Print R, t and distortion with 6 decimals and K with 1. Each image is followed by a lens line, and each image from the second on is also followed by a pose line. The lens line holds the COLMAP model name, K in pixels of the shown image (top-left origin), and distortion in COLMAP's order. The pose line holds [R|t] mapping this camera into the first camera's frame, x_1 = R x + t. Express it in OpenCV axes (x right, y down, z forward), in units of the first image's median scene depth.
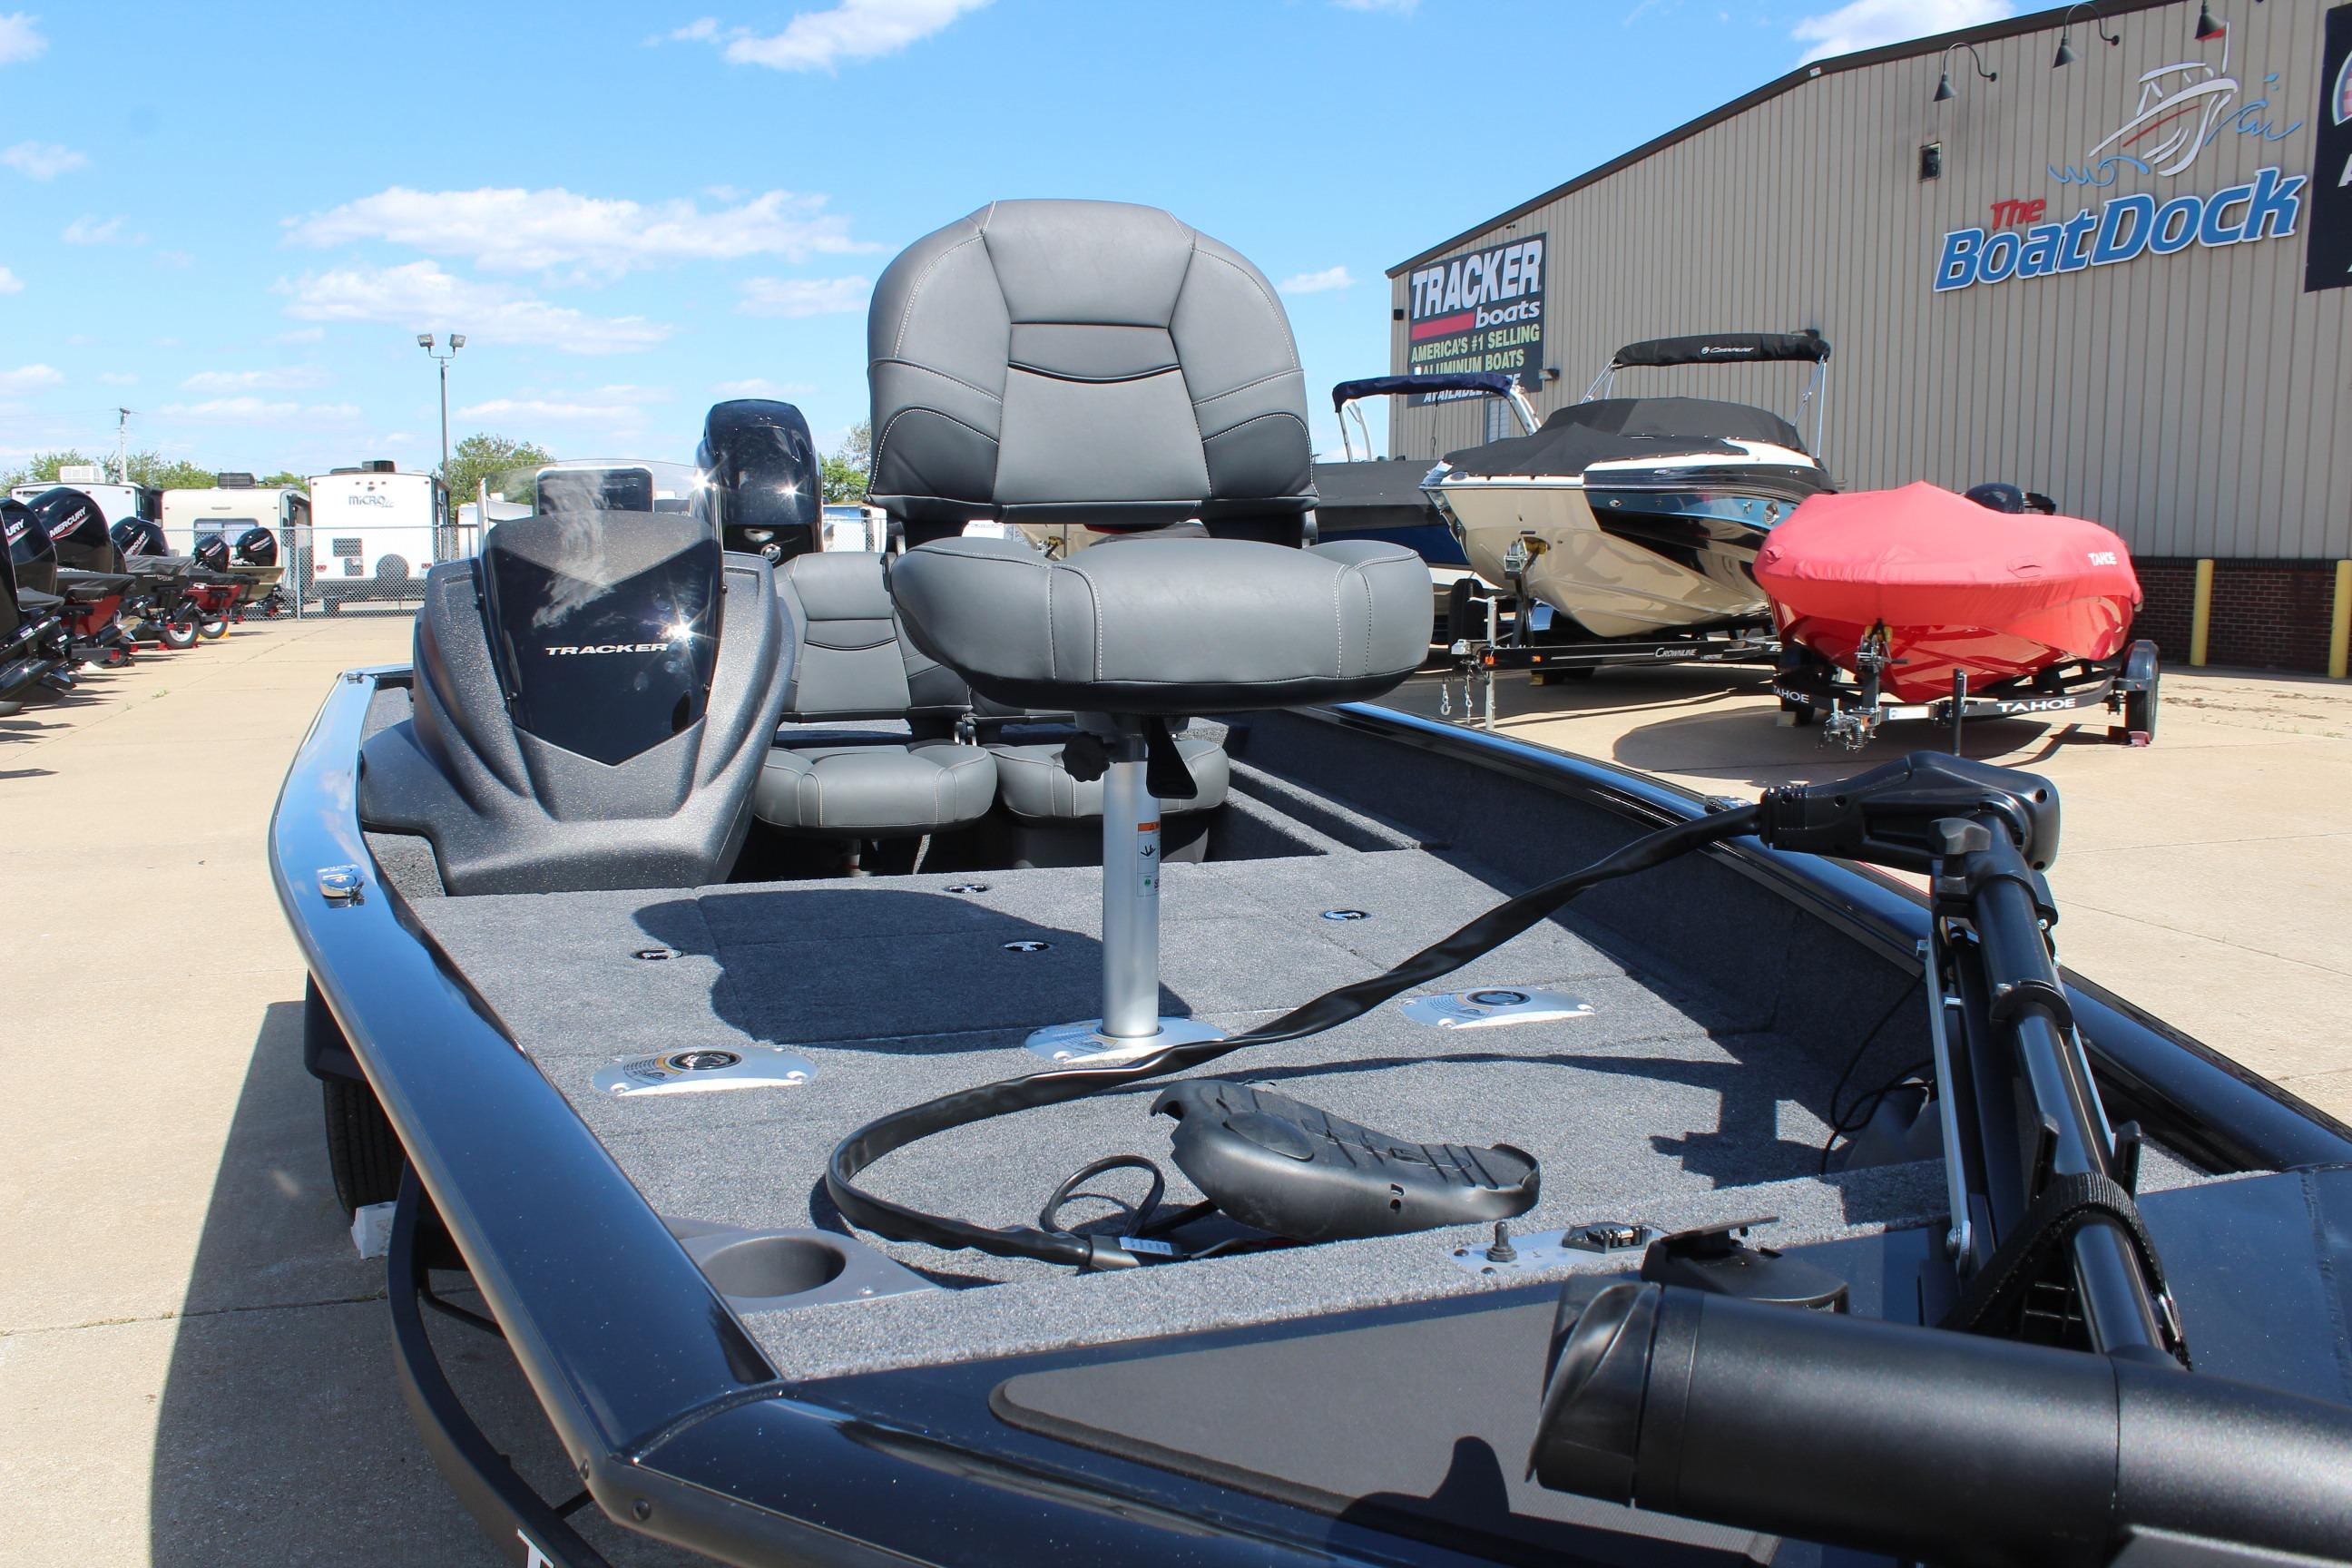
lens RADIAL K [[1950.6, 0, 1176.0], [0, 1950.6, 784.0], [0, 0, 1]] dist [-0.173293, 0.149559]
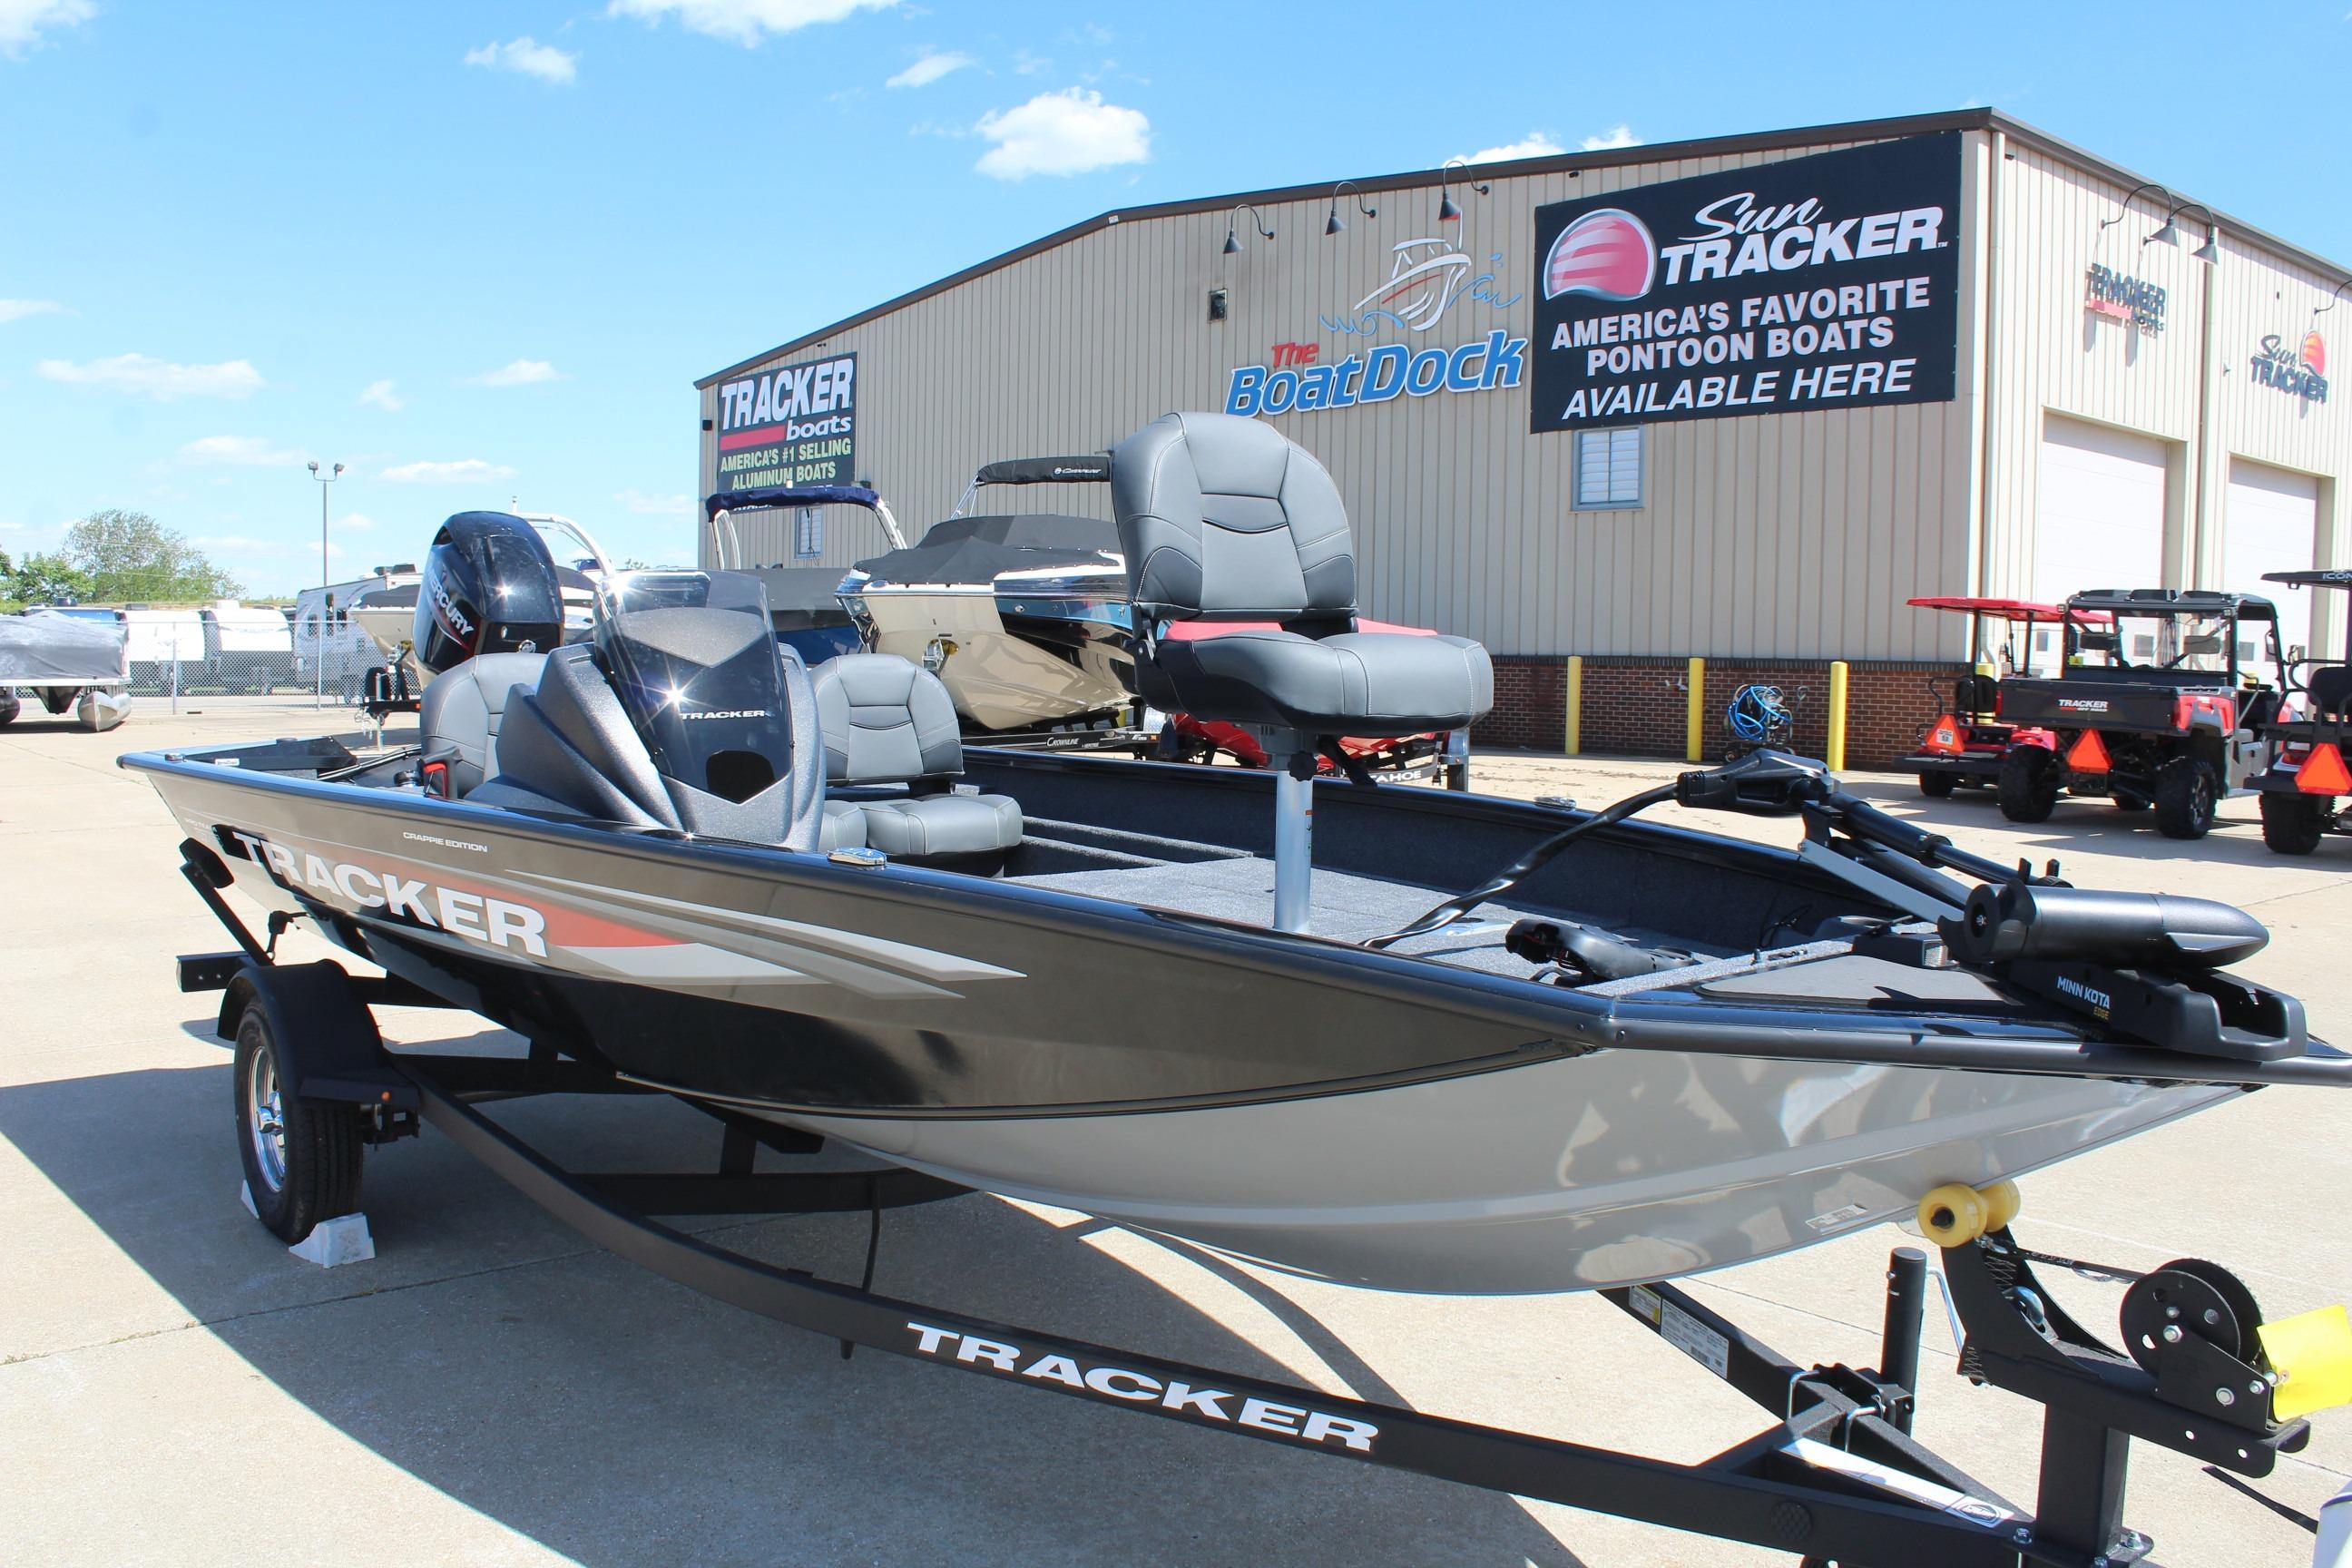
lens RADIAL K [[1929.5, 0, 1176.0], [0, 1929.5, 784.0], [0, 0, 1]] dist [-0.171526, 0.144280]
pose [[0.927788, -0.021252, 0.372503, -0.074553], [0.040887, 0.998155, -0.044891, 0.007057], [-0.370861, 0.056880, 0.926945, -0.046095]]
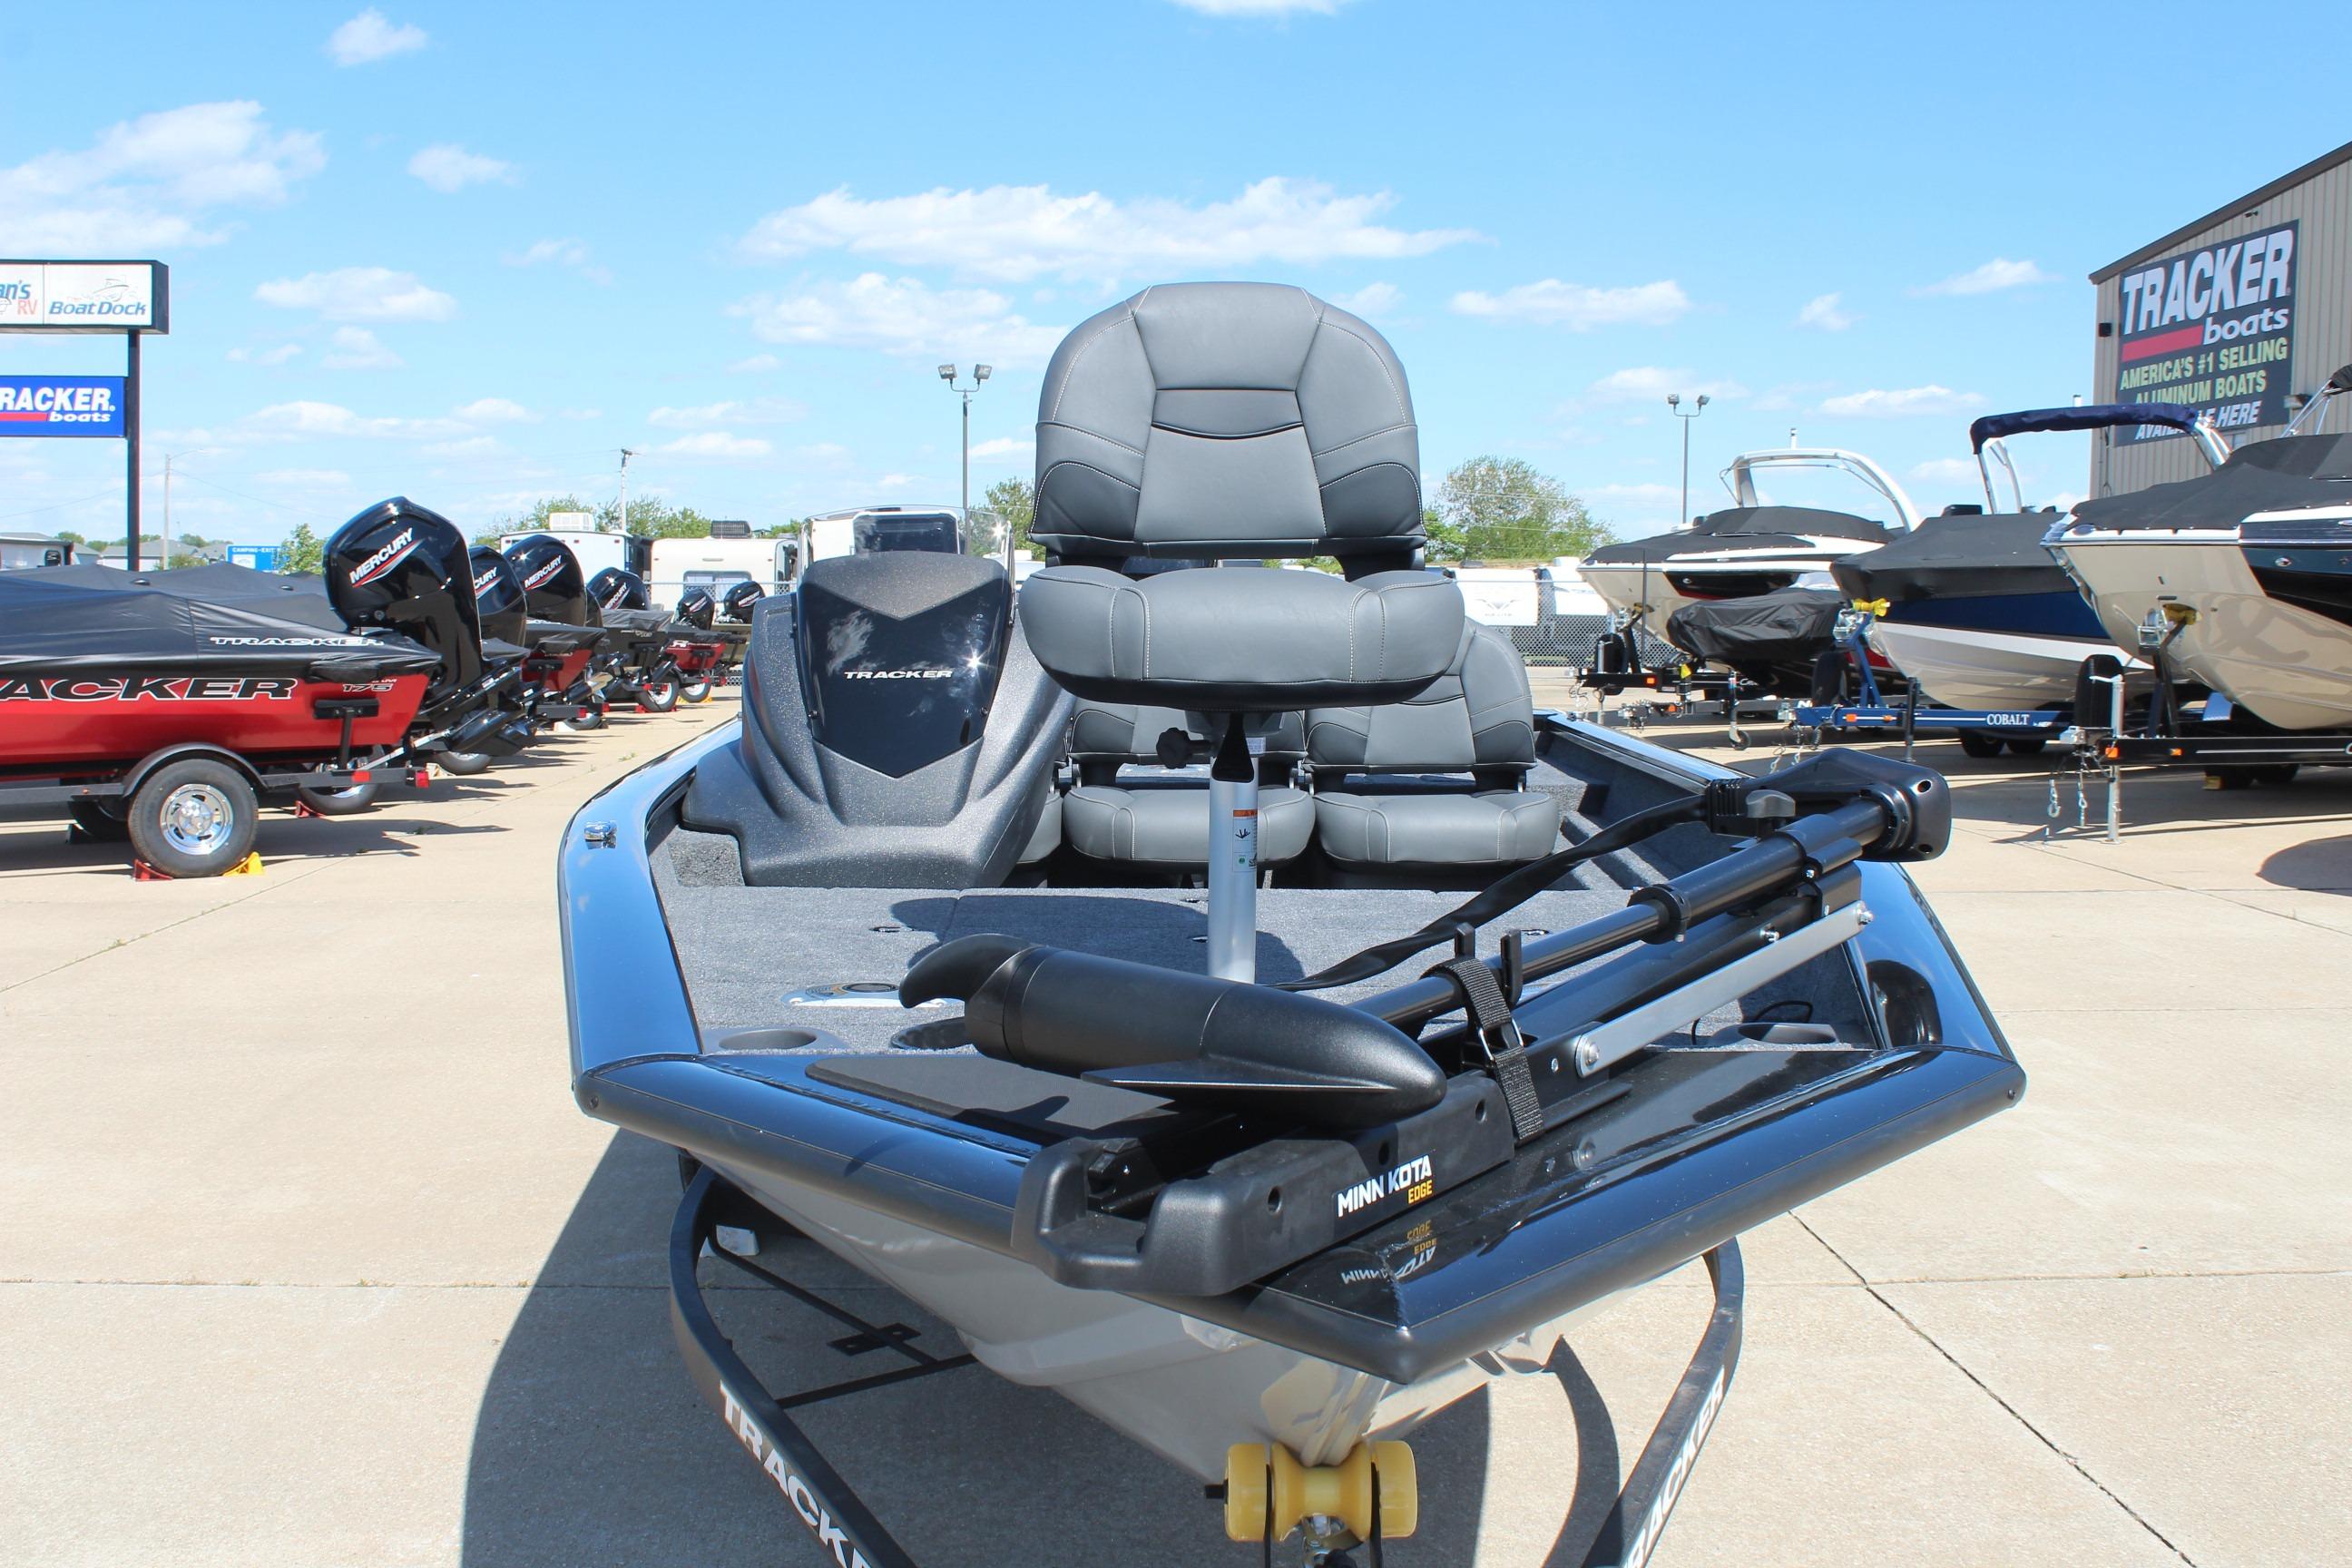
lens RADIAL K [[2387.2, 0, 1176.0], [0, 2387.2, 784.0], [0, 0, 1]] dist [-0.160635, 0.204471]
pose [[0.960941, 0.025082, -0.275614, 0.036225], [-0.039338, 0.998152, -0.046318, 0.007648], [0.273943, 0.055351, 0.960152, -0.041995]]
